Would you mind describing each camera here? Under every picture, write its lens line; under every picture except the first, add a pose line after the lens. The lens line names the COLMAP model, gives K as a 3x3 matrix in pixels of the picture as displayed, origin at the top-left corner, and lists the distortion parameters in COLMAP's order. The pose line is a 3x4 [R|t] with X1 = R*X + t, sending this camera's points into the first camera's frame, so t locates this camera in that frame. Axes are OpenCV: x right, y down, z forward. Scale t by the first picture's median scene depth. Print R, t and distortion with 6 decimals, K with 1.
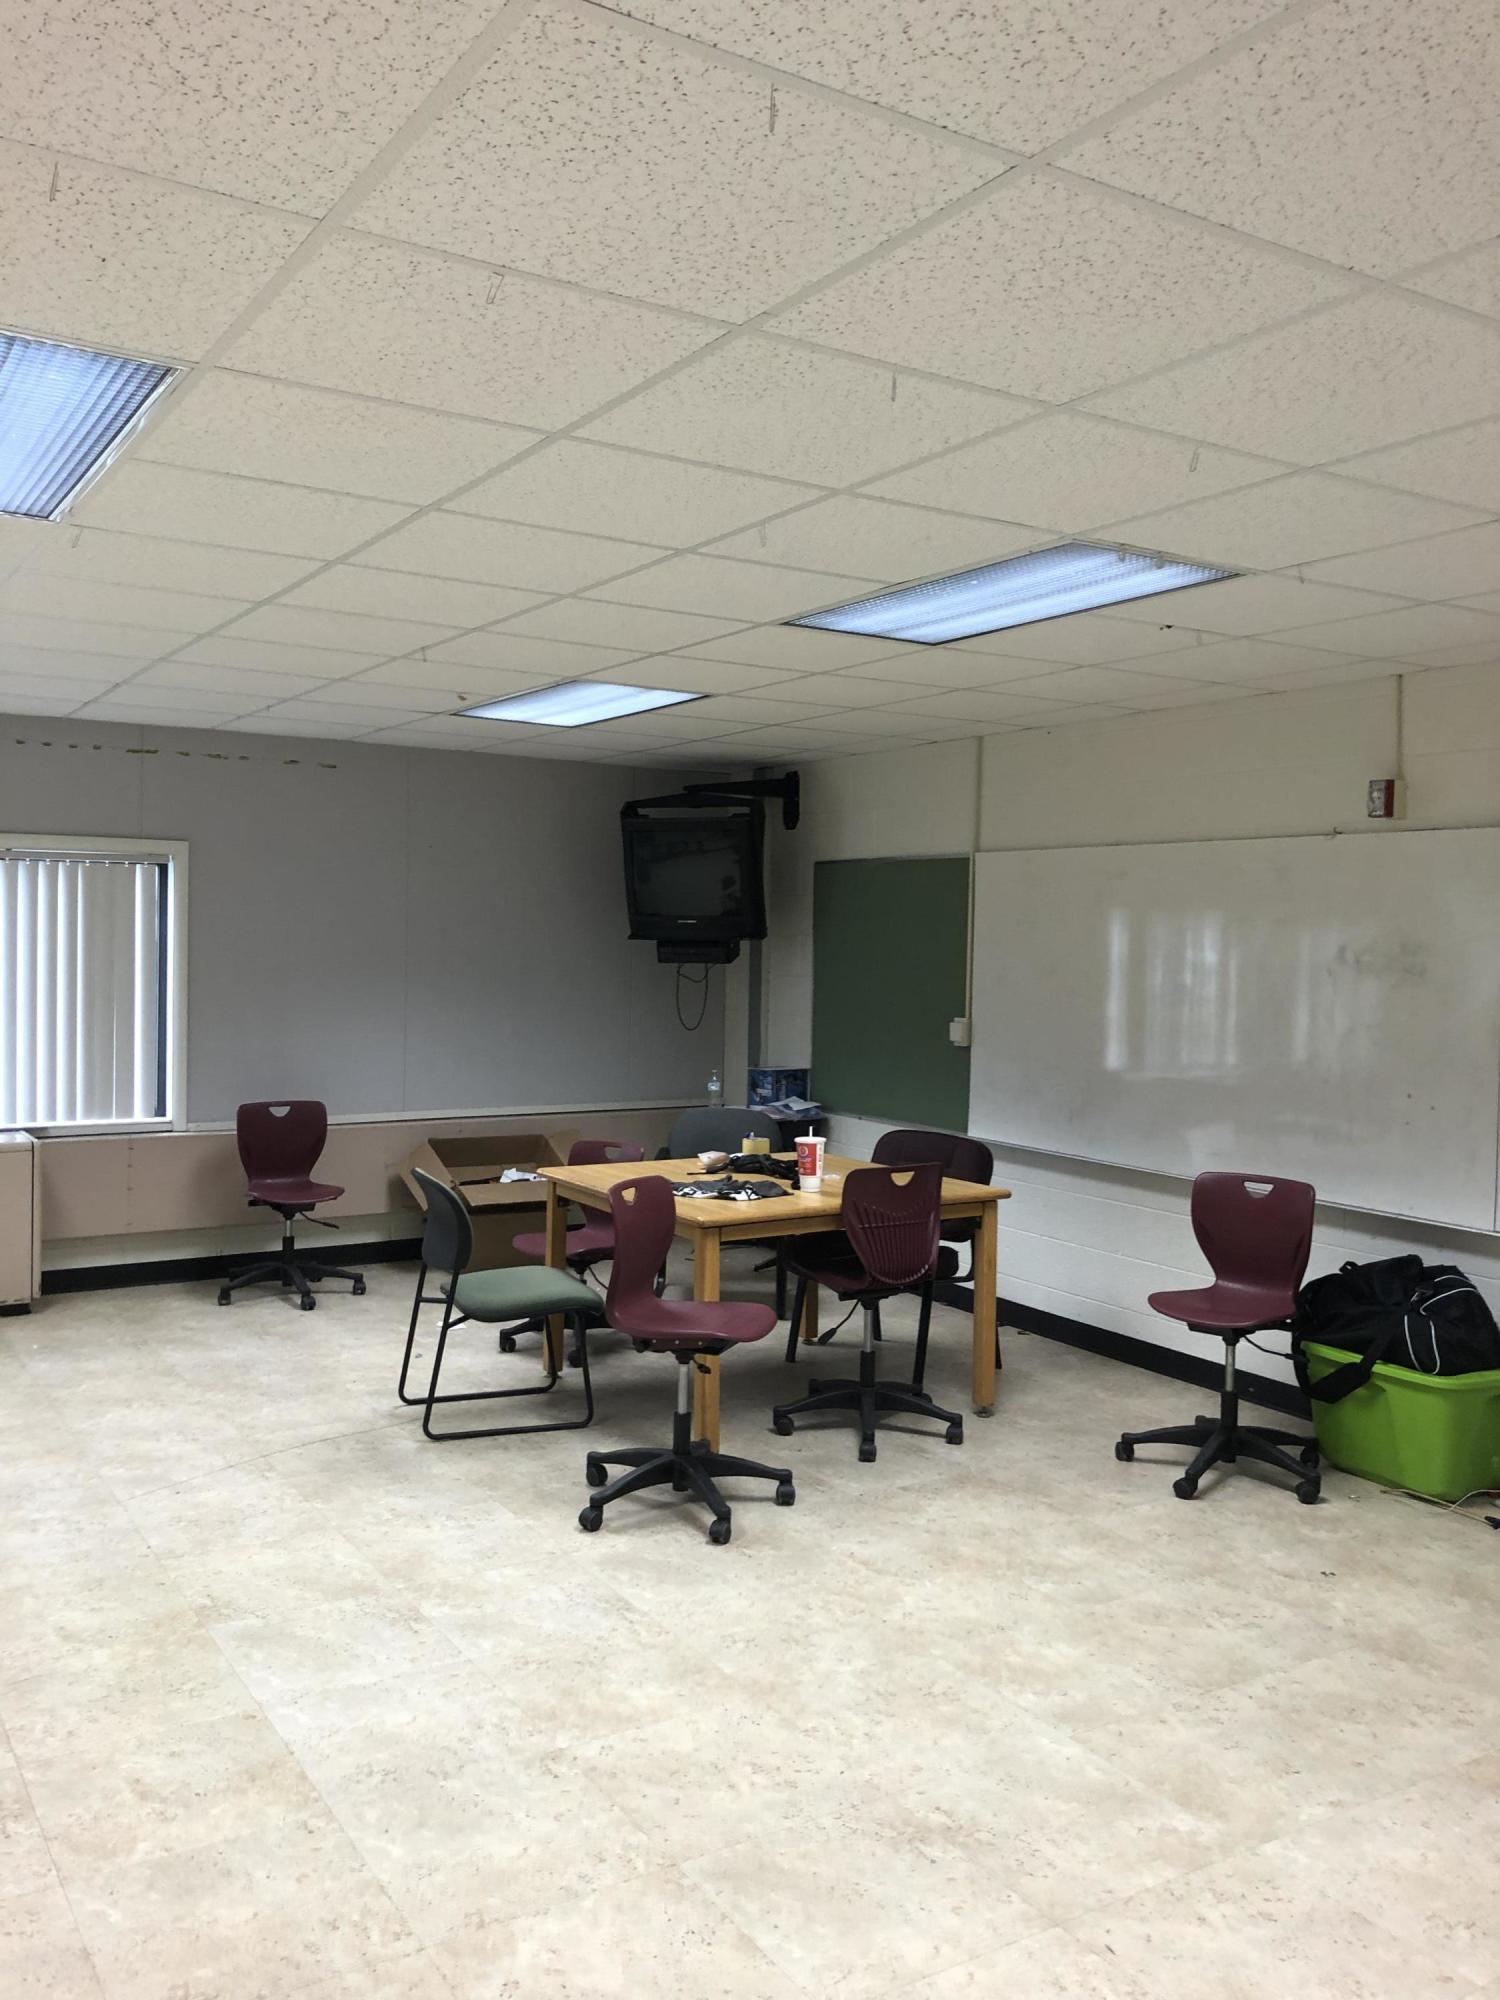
lens RADIAL K [[1634.0, 0, 731.2], [0, 1634.0, 967.2], [0, 0, 1]] dist [0.060029, -0.069683]
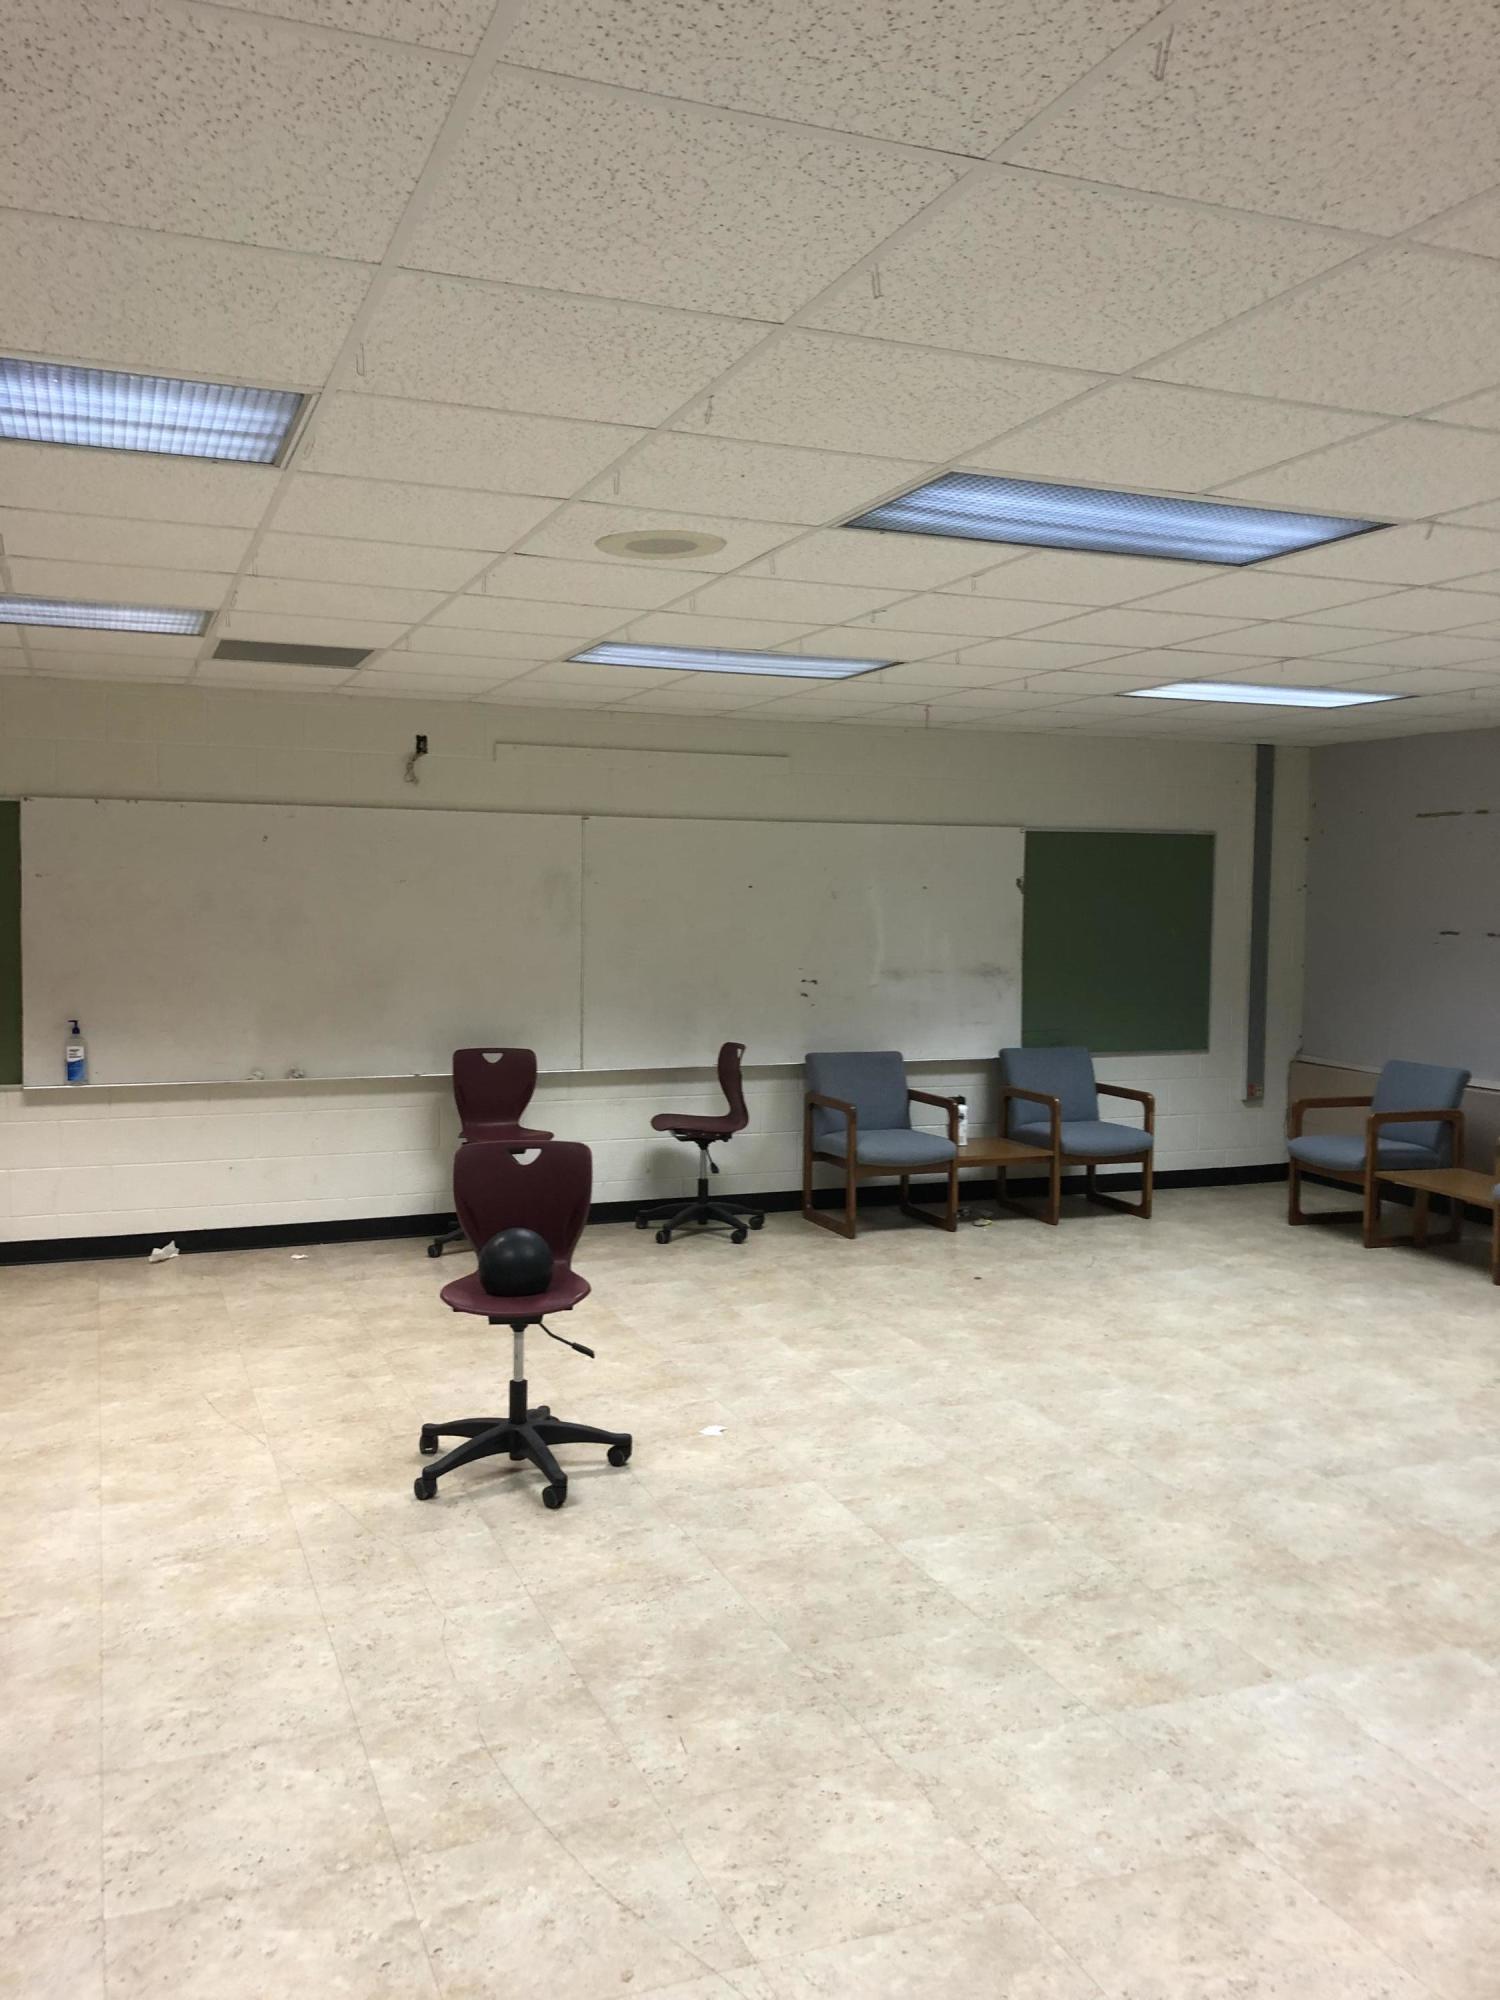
lens RADIAL K [[1634.0, 0, 731.2], [0, 1634.0, 967.2], [0, 0, 1]] dist [0.060029, -0.069683]
pose [[-0.187976, 0.022979, -0.981905, 0.891840], [-0.036603, 0.998868, 0.030383, -0.004016], [0.981491, 0.041652, -0.186923, 0.984703]]
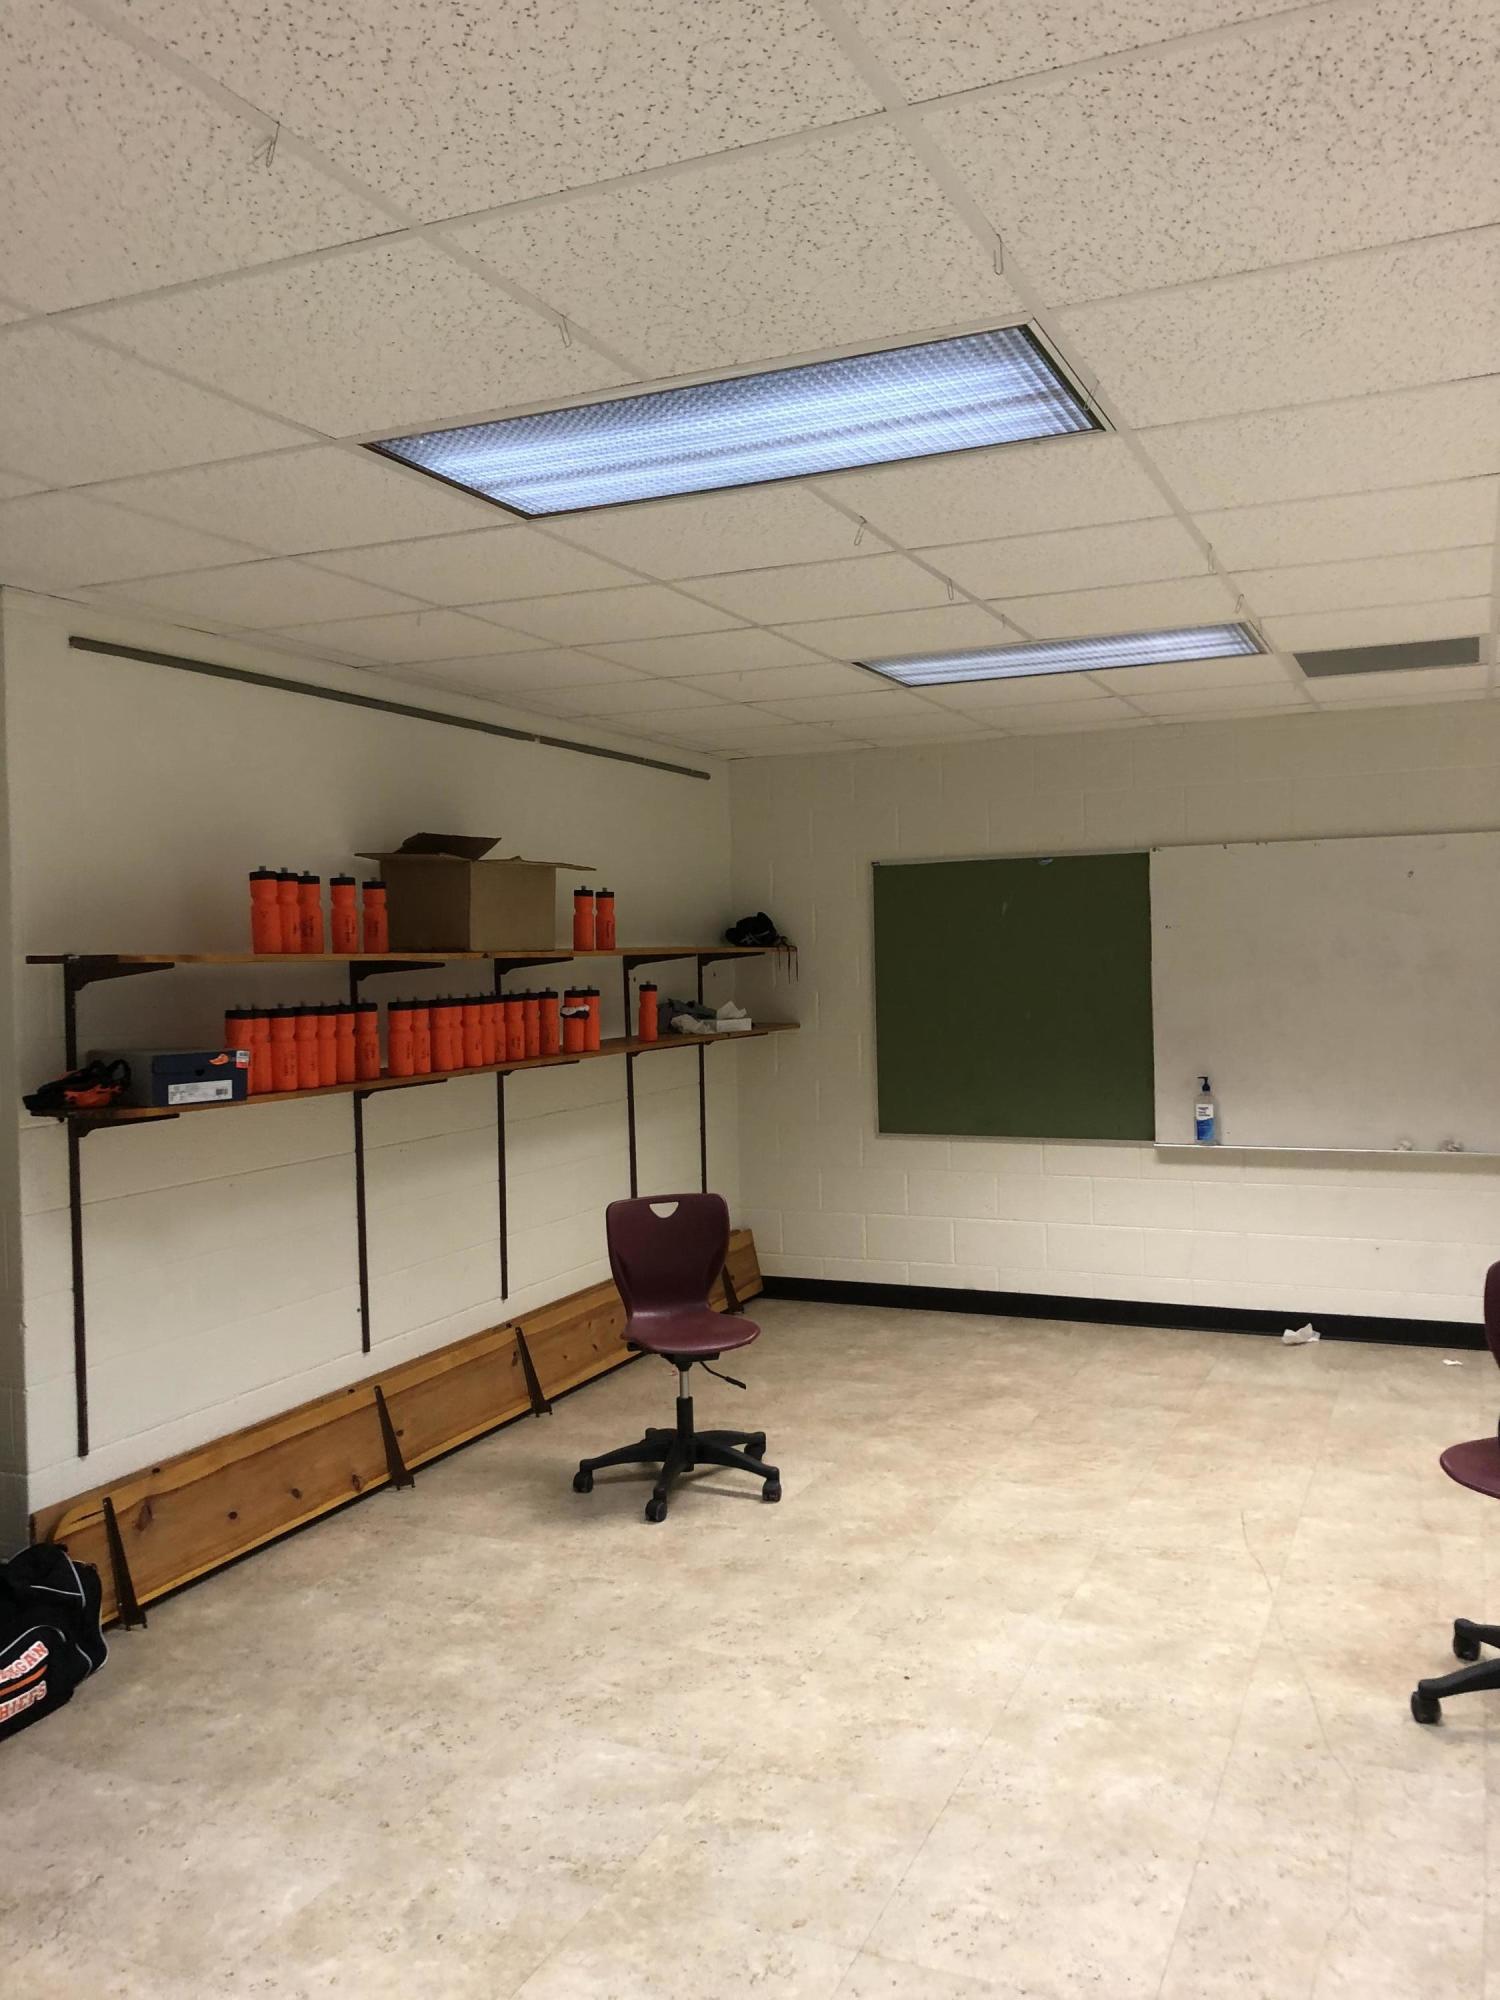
lens RADIAL K [[1637.4, 0, 749.4], [0, 1637.4, 957.5], [0, 0, 1]] dist [0.004010, 0.017765]
pose [[-0.827727, 0.003007, -0.561123, 0.509900], [-0.004214, 0.999924, 0.011575, -0.008366], [0.561116, 0.011945, -0.827651, 1.130988]]
